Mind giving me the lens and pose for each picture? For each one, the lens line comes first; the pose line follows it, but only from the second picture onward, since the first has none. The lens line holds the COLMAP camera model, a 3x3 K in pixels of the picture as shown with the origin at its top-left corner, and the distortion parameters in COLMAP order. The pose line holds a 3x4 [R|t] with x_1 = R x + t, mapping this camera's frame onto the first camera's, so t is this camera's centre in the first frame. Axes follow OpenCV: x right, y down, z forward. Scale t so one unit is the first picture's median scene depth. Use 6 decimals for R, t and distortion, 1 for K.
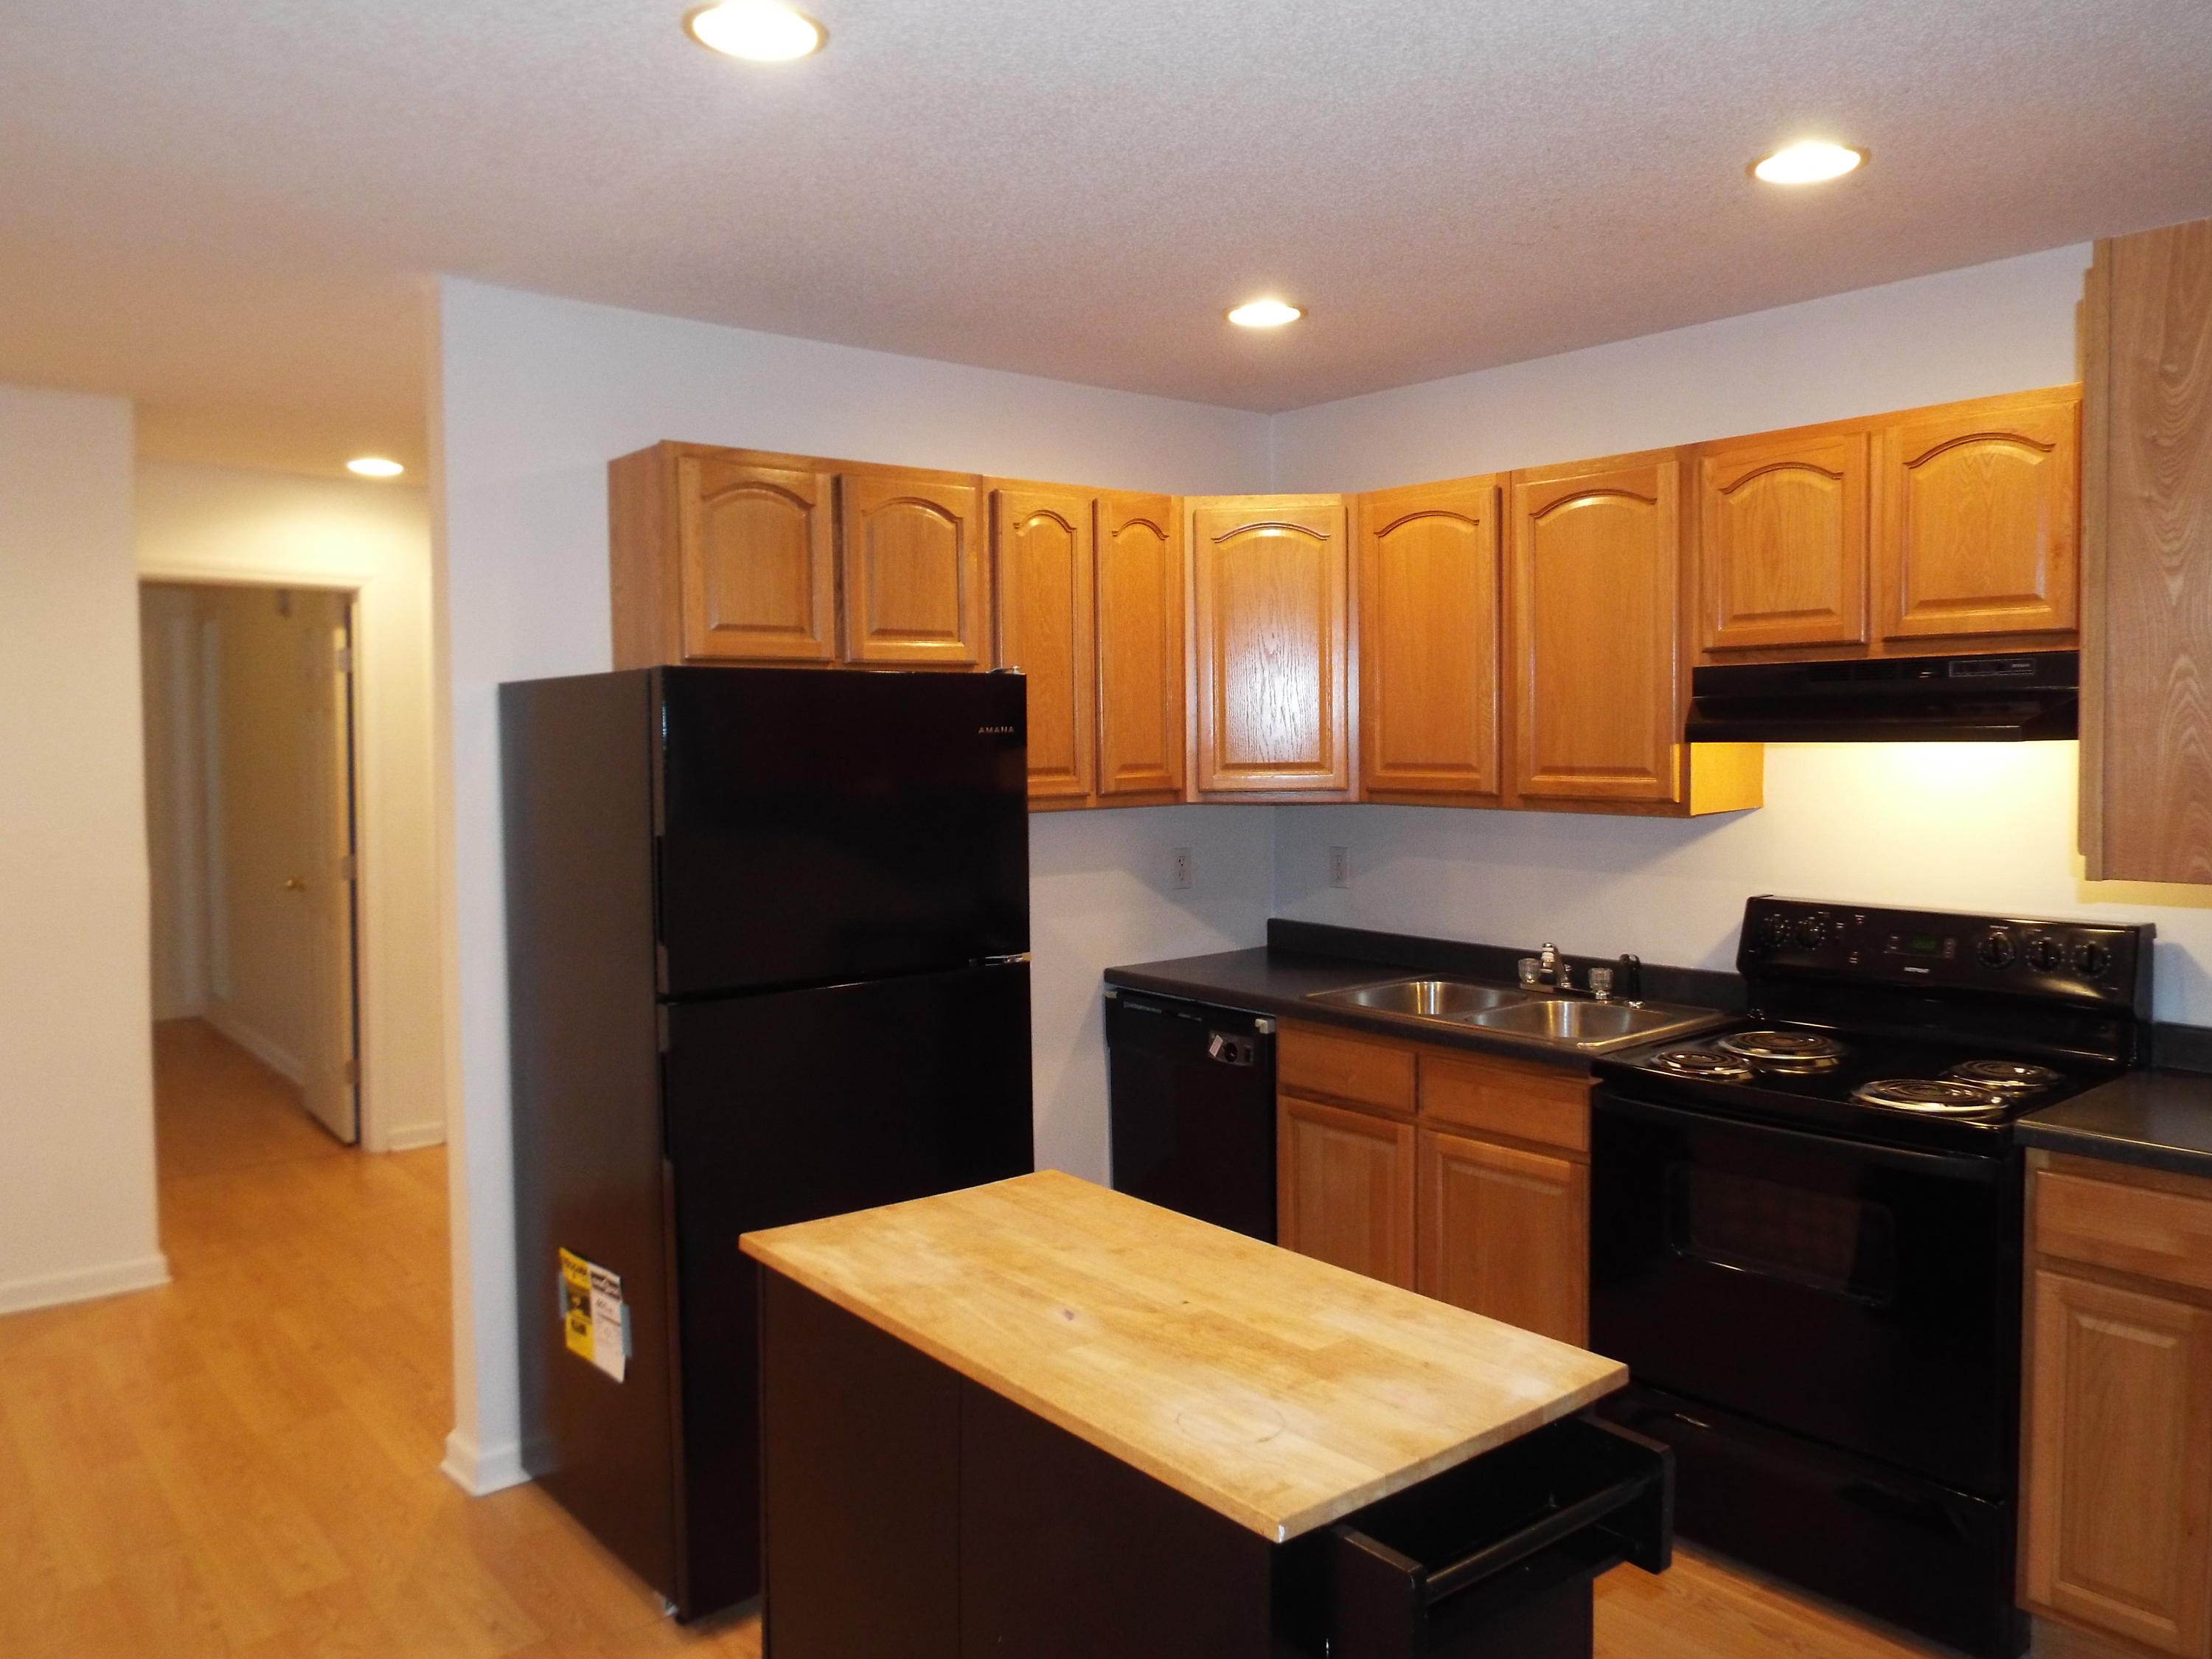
lens RADIAL K [[1642.4, 0, 1121.3], [0, 1642.4, 839.3], [0, 0, 1]] dist [-0.003861, 0.004510]
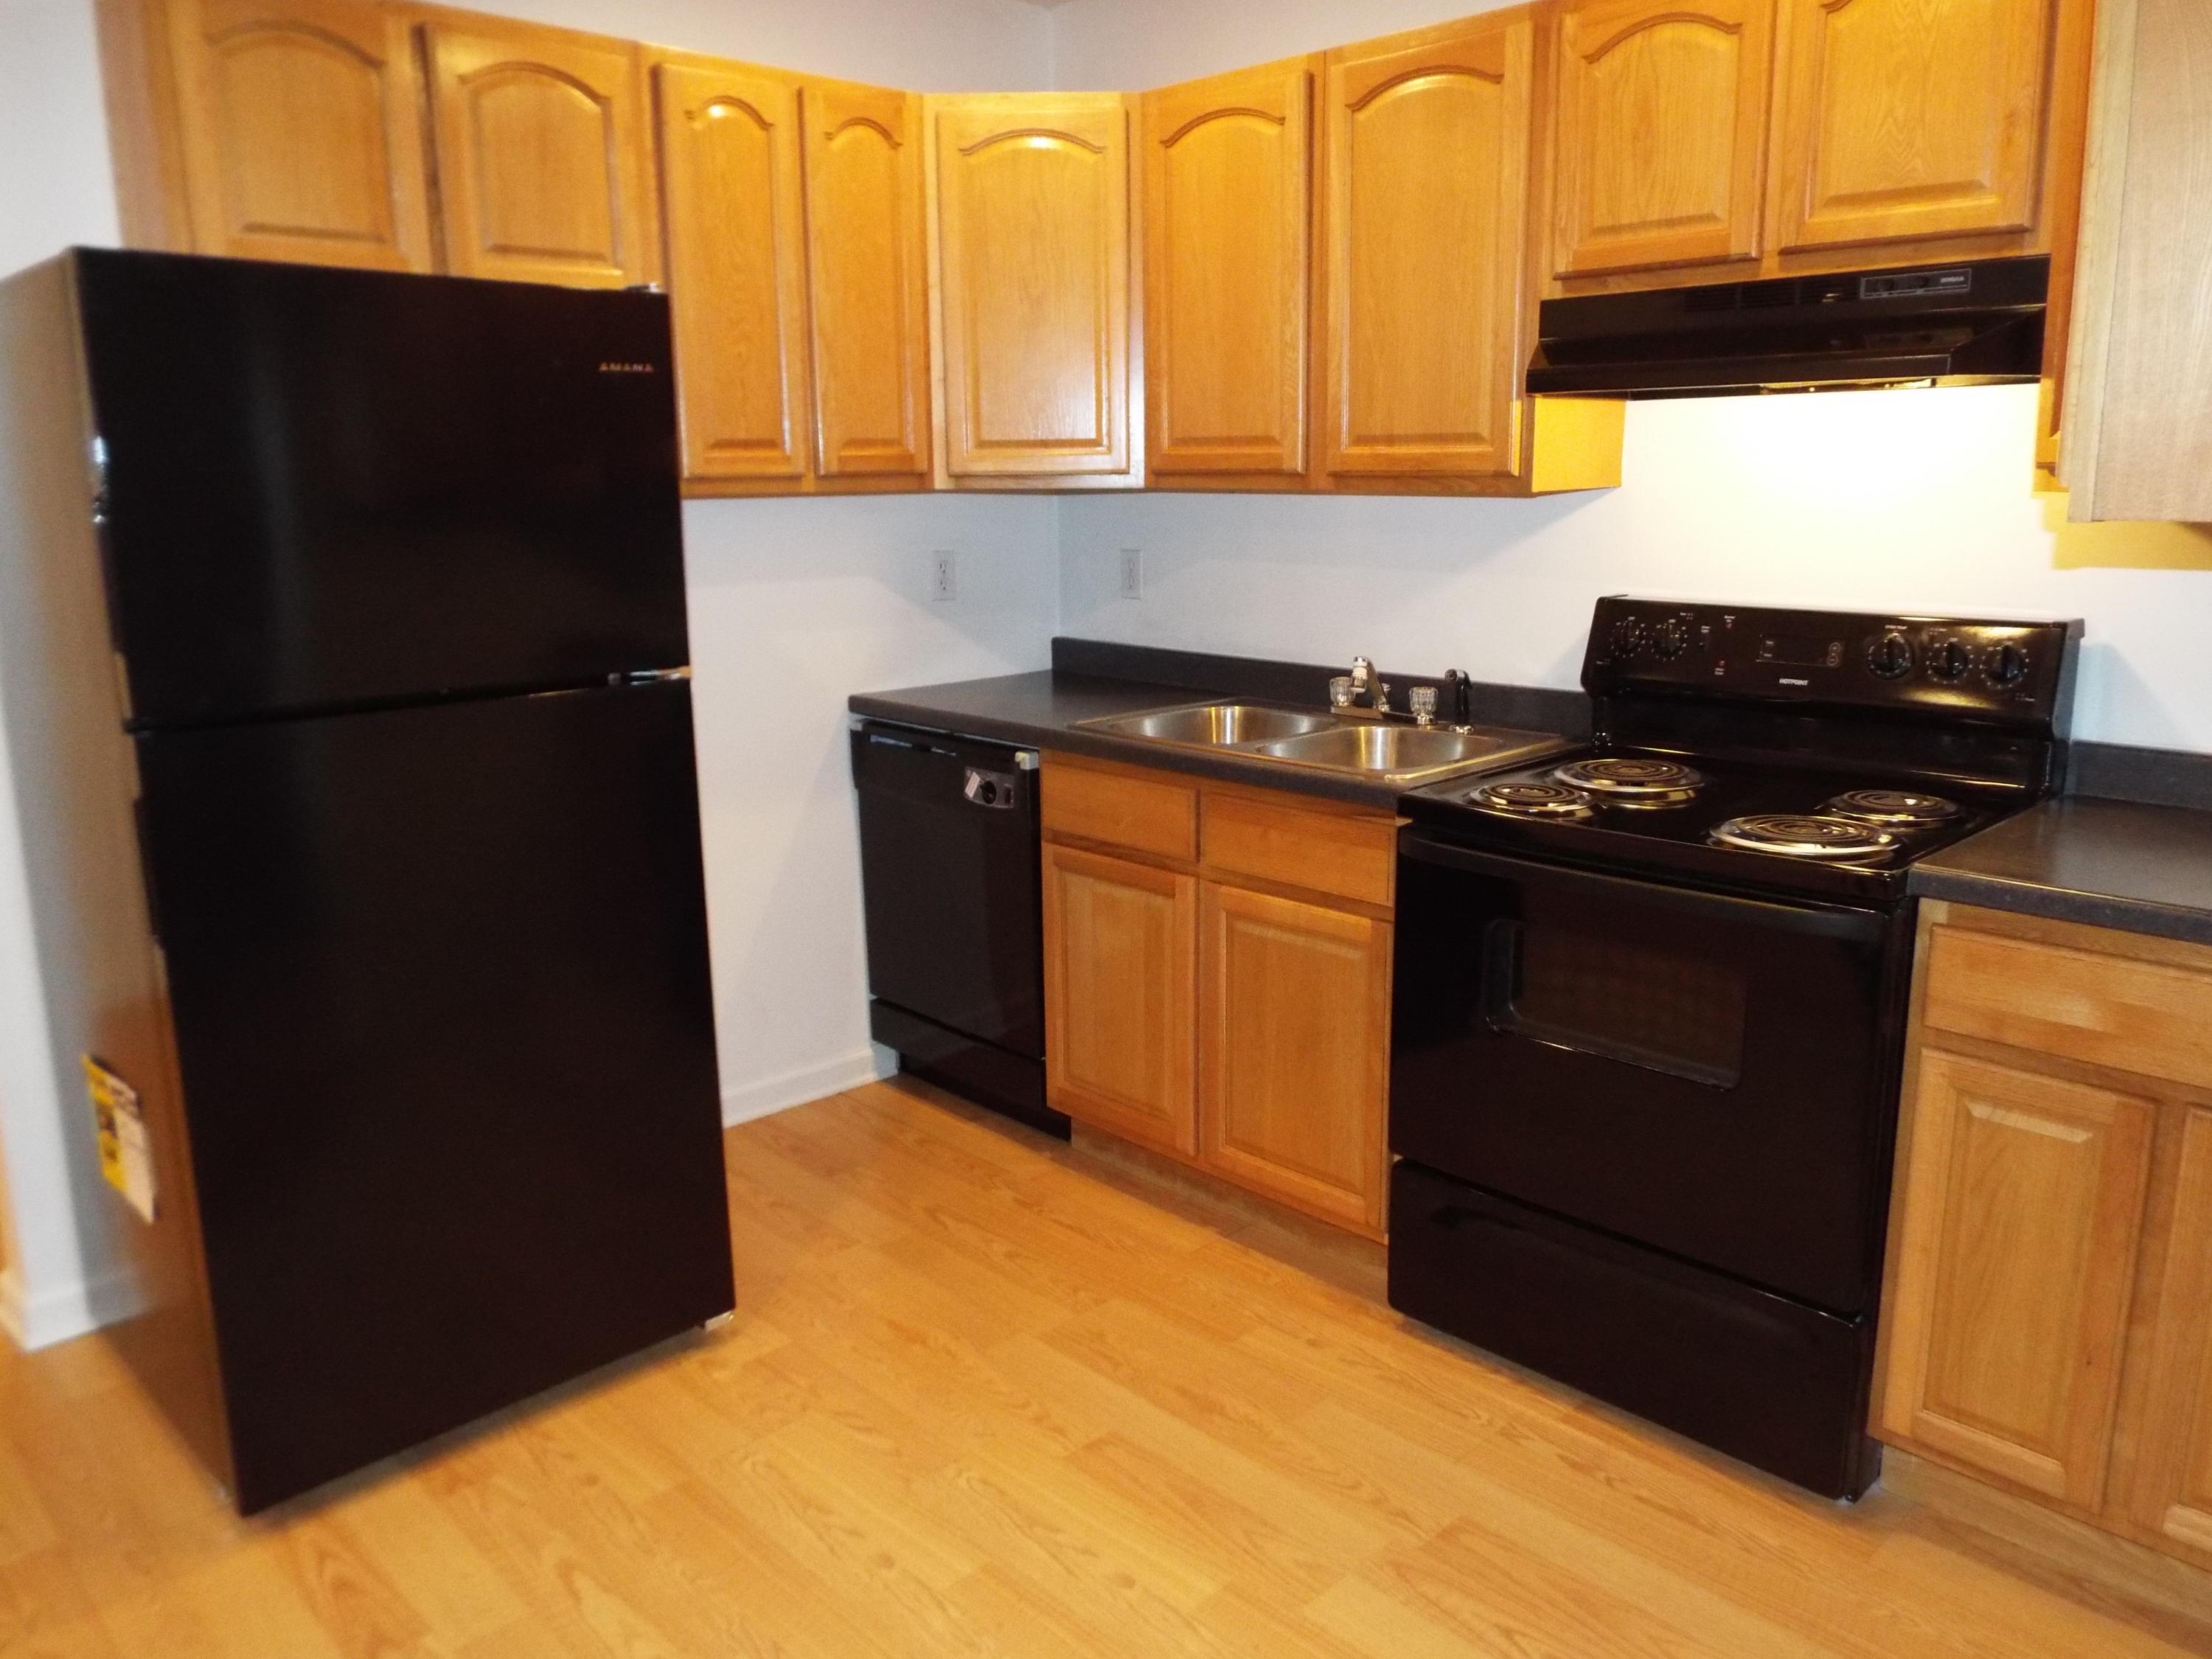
lens RADIAL K [[1642.4, 0, 1121.3], [0, 1642.4, 839.3], [0, 0, 1]] dist [-0.003861, 0.004510]
pose [[0.997005, -0.014508, 0.075969, 0.082427], [0.002554, 0.987888, 0.155147, 0.027752], [-0.077300, -0.154488, 0.984966, 0.196322]]
